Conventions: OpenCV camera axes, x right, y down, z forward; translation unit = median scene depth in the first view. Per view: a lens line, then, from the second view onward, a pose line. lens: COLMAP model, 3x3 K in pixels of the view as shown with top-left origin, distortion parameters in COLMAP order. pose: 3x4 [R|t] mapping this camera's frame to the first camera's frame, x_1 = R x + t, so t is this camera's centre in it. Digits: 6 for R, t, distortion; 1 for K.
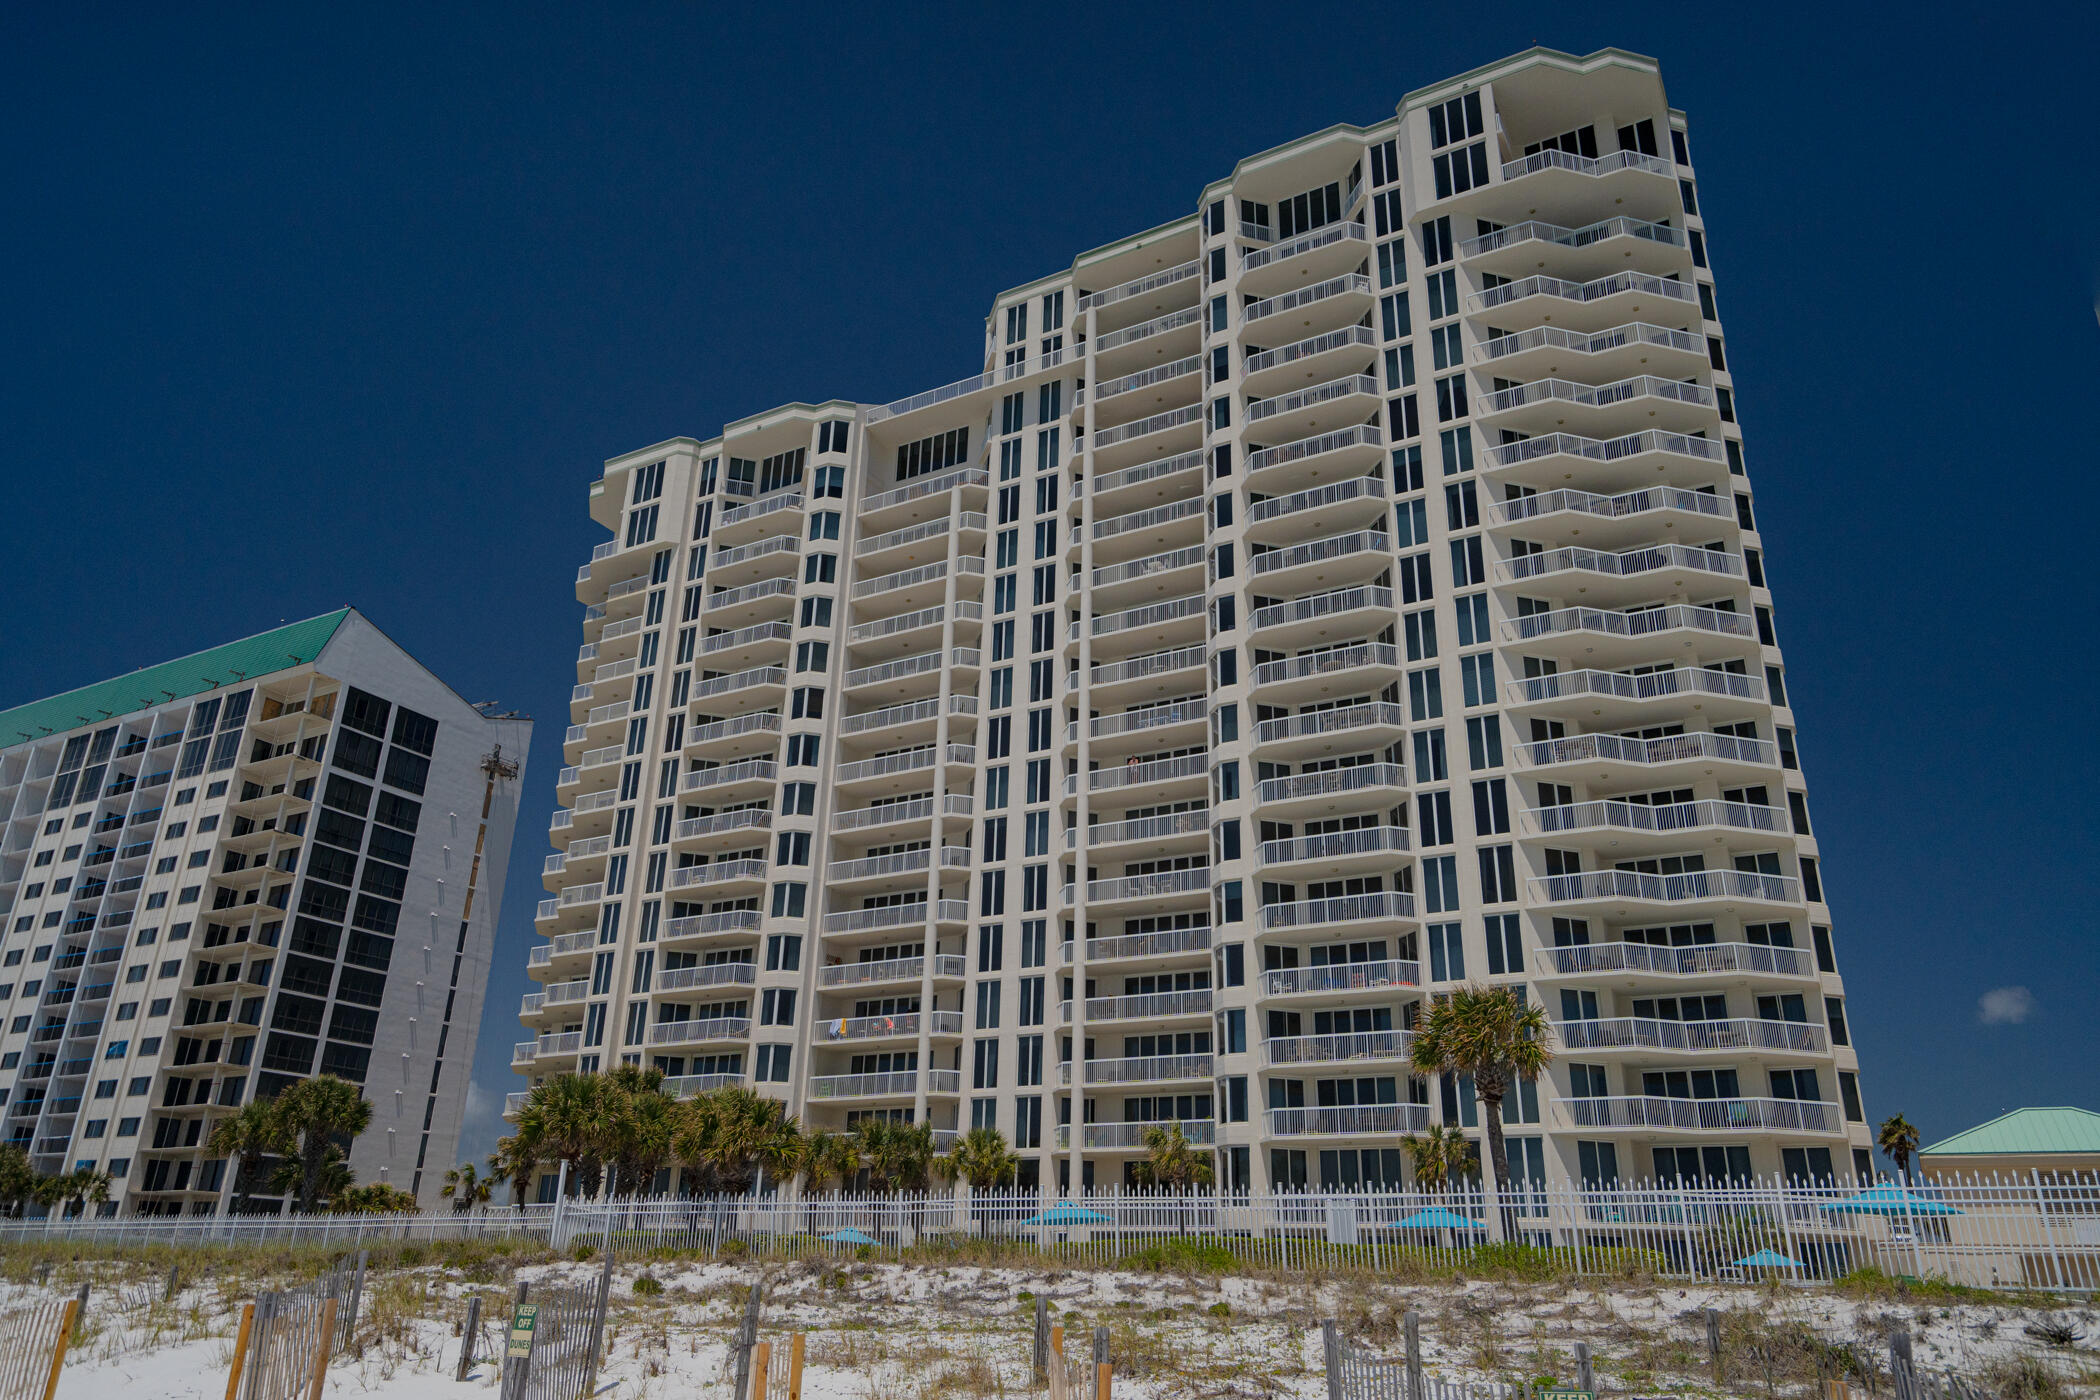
lens RADIAL K [[1462.9, 0, 1048.5], [0, 1462.9, 697.9], [0, 0, 1]] dist [0.004062, -0.001078]
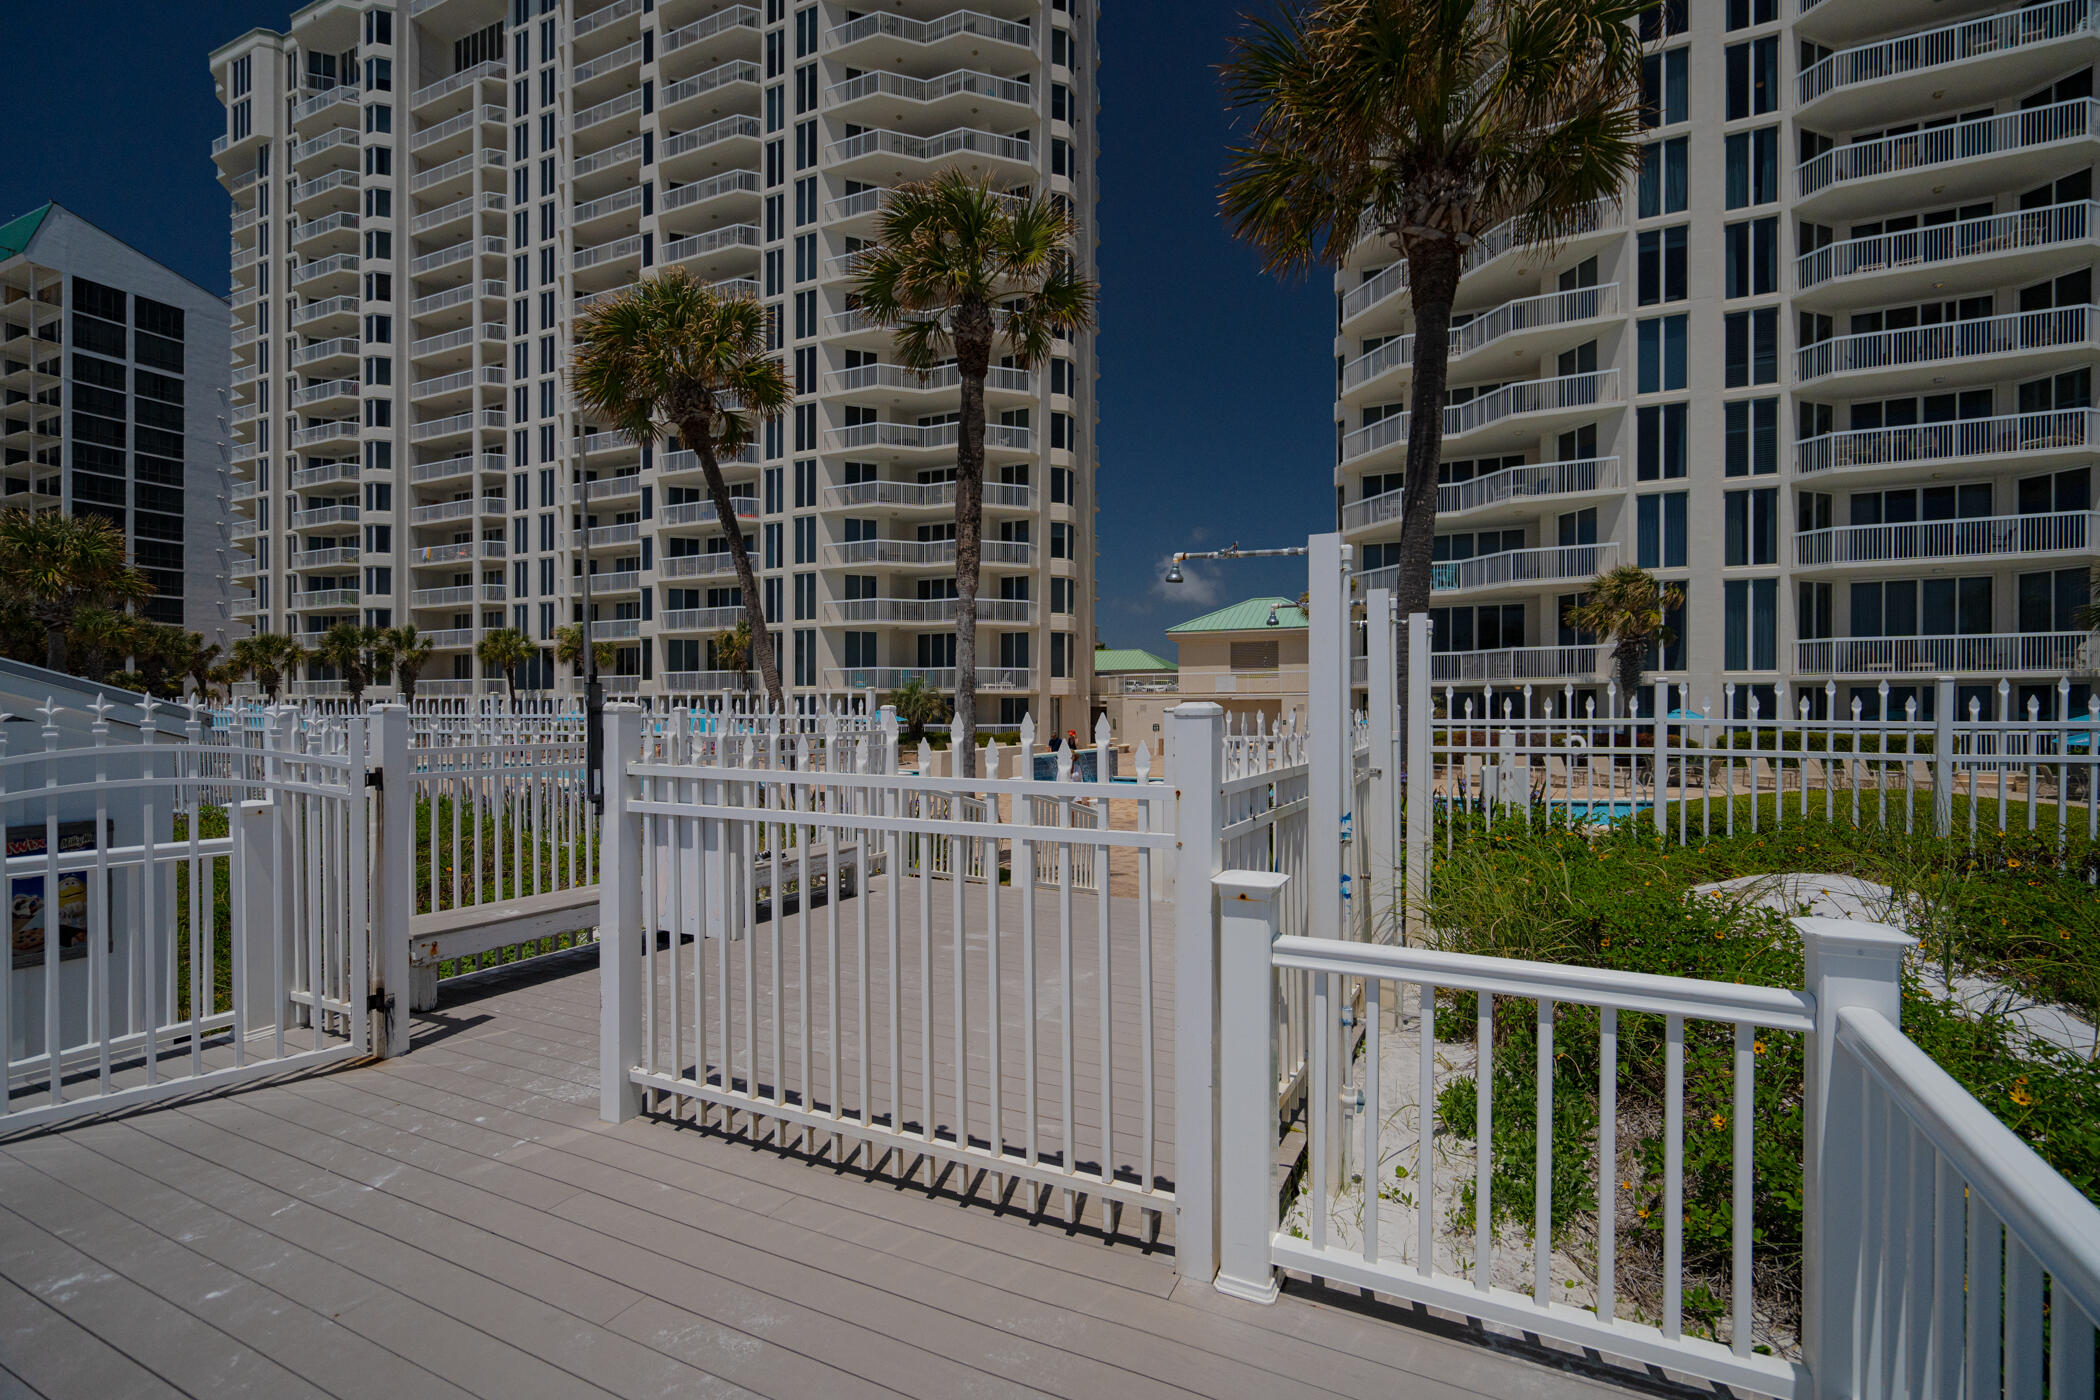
lens RADIAL K [[948.1, 0, 1051.0], [0, 948.1, 713.3], [0, 0, 1]] dist [-0.002760, 0.000950]
pose [[0.996223, -0.029463, 0.081684, 0.305137], [-0.004622, 0.921354, 0.388697, 0.020864], [-0.086712, -0.387606, 0.917738, 0.099585]]
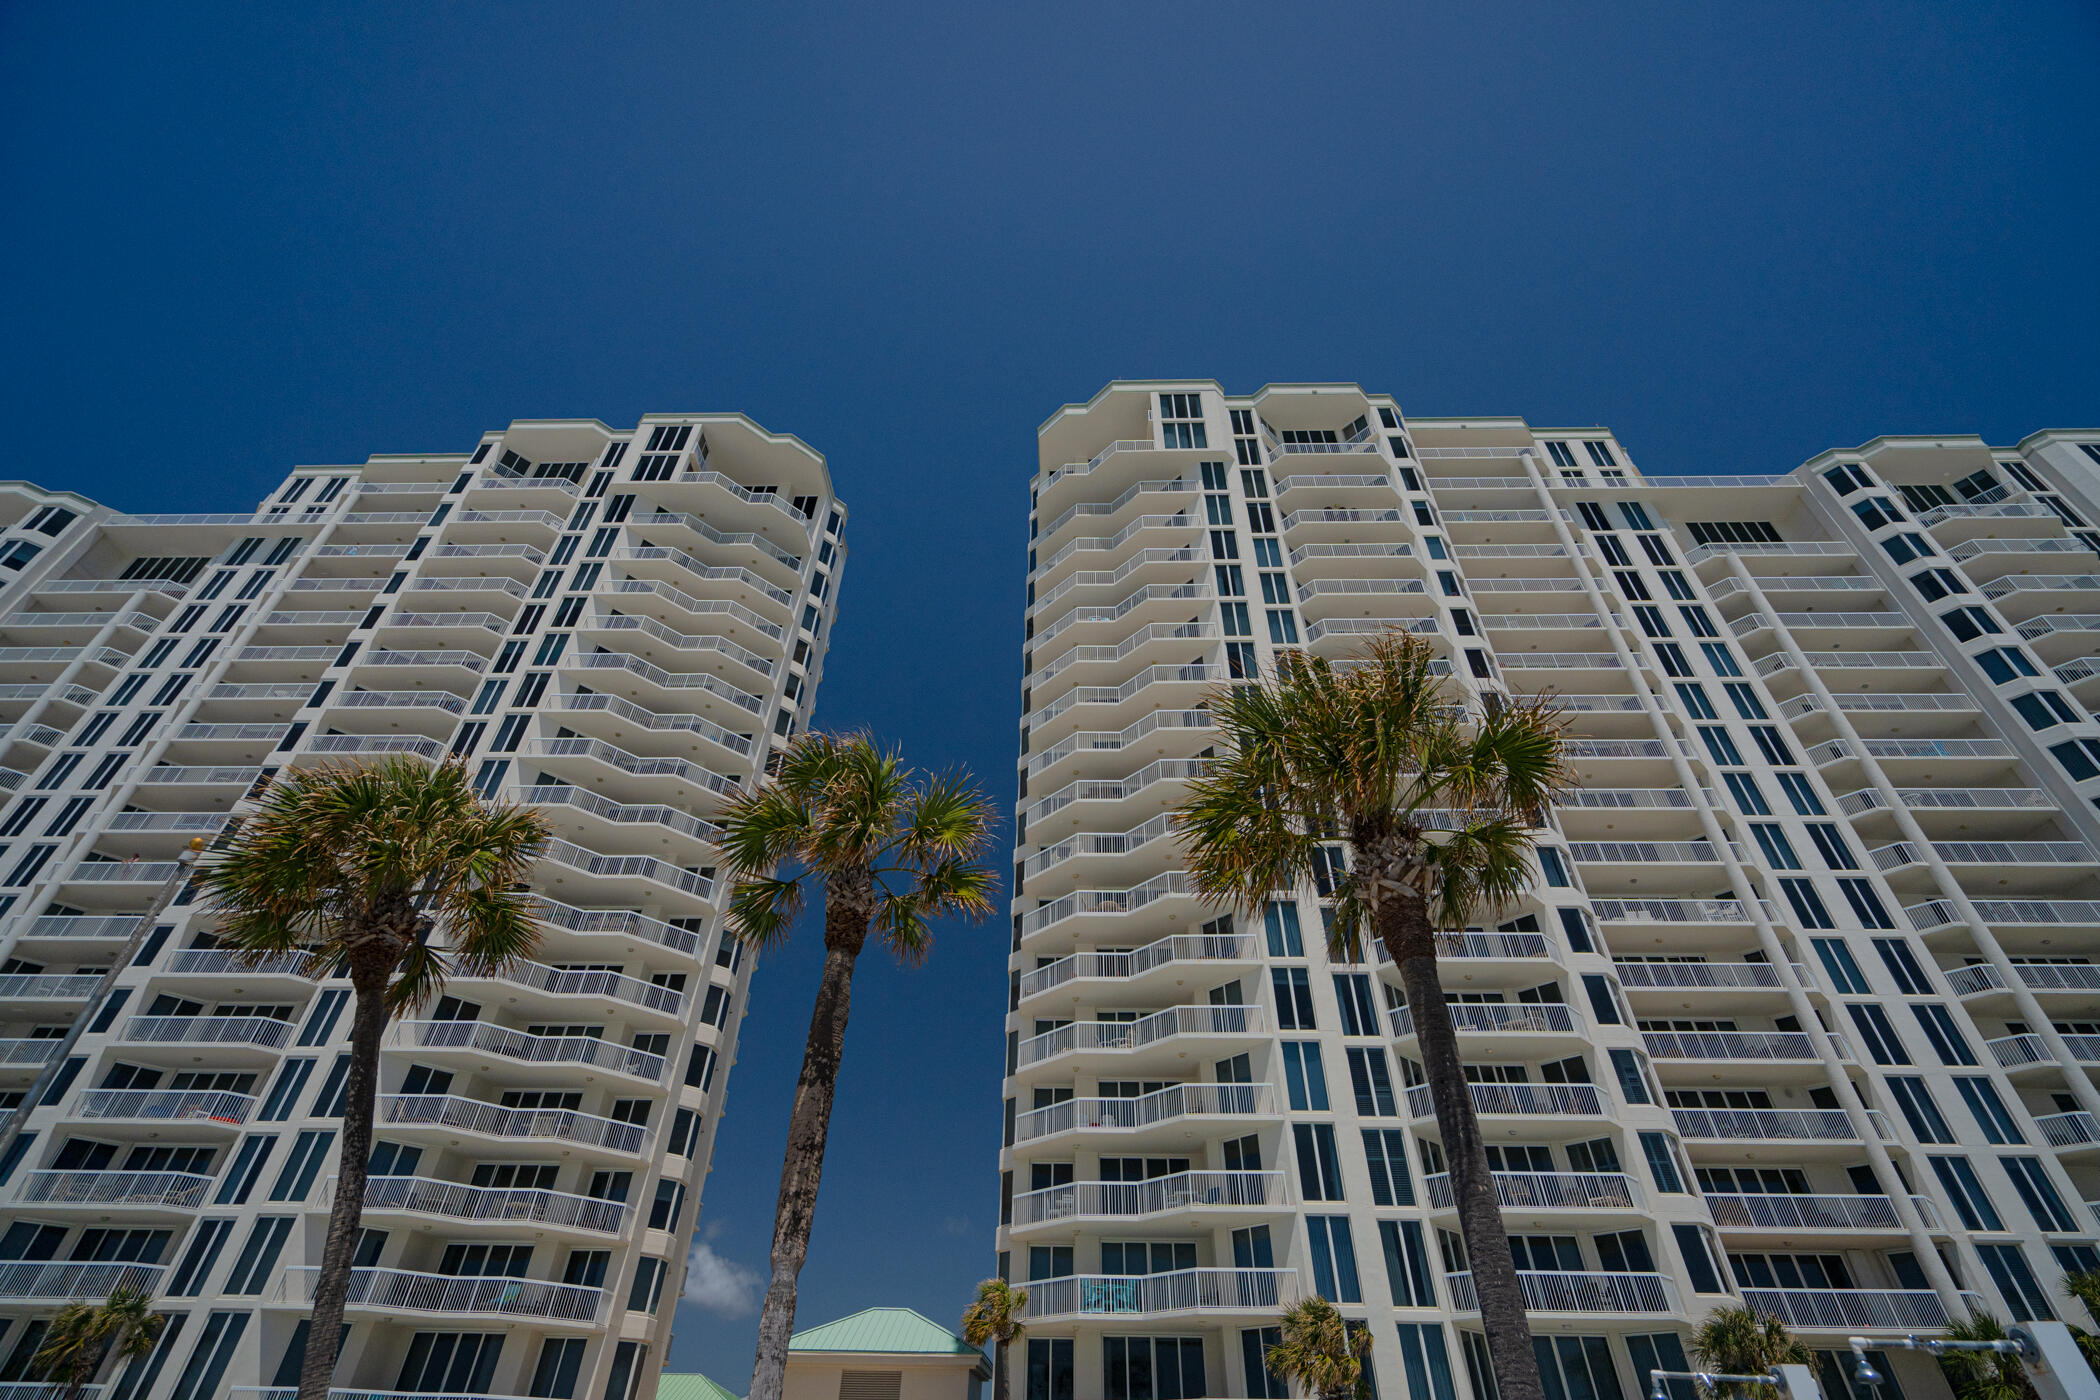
lens RADIAL K [[948.1, 0, 1046.6], [0, 948.1, 698.1], [0, 0, 1]] dist [-0.002760, 0.000950]
pose [[0.880086, 0.292713, 0.373855, 0.279432], [-0.174866, 0.931844, -0.317945, 0.031831], [-0.441441, 0.214444, 0.871288, 0.130504]]
